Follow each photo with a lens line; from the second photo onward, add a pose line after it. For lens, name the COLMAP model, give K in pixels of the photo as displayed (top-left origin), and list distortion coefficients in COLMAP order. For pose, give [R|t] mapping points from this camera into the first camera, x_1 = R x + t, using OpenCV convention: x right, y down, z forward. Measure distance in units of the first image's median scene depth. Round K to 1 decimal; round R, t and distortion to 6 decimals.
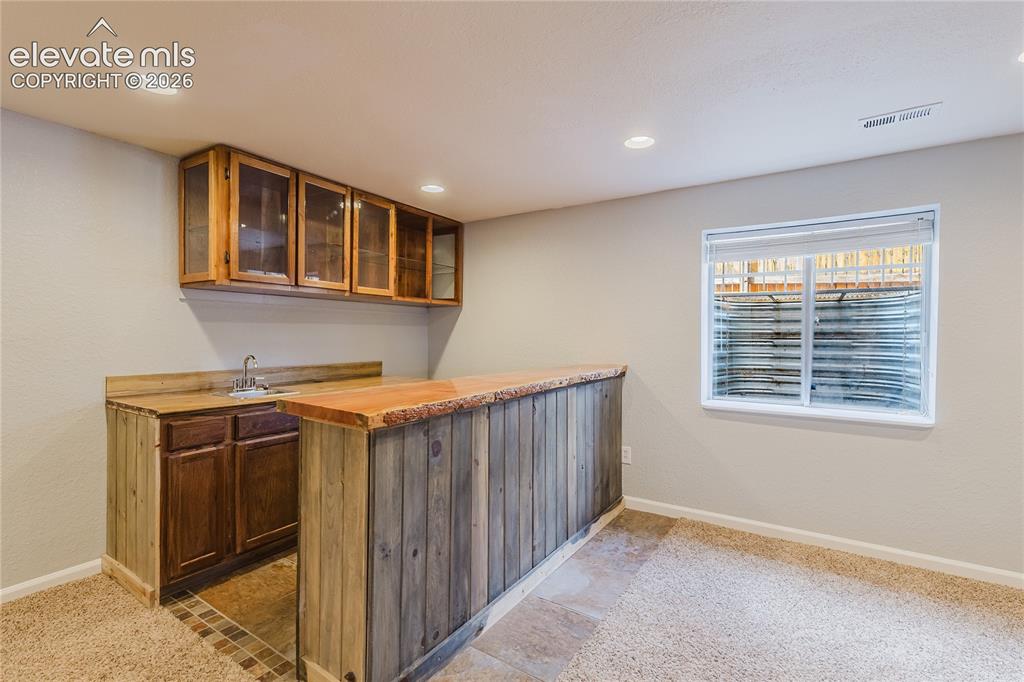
lens RADIAL K [[469.0, 0, 512.6], [0, 469.0, 335.8], [0, 0, 1]] dist [0.000611, 0.000053]
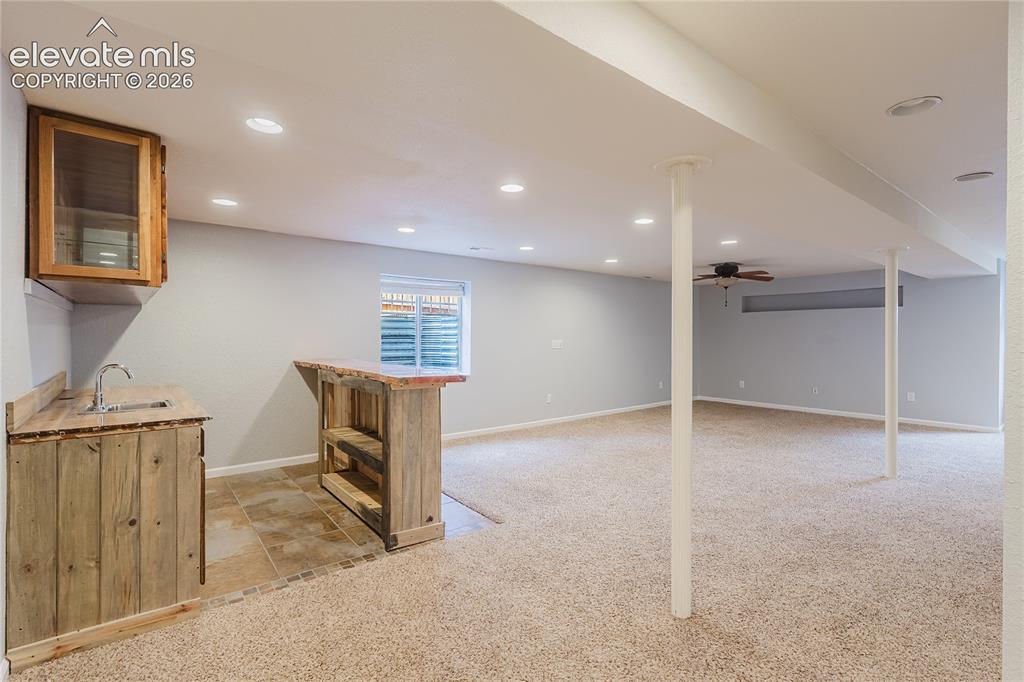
lens RADIAL K [[469.0, 0, 512.6], [0, 469.0, 335.8], [0, 0, 1]] dist [0.000611, 0.000053]
pose [[0.329260, -0.004848, 0.944227, -1.544167], [0.002505, 0.999988, 0.004261, -0.016851], [-0.944236, 0.000962, 0.329268, 0.043074]]
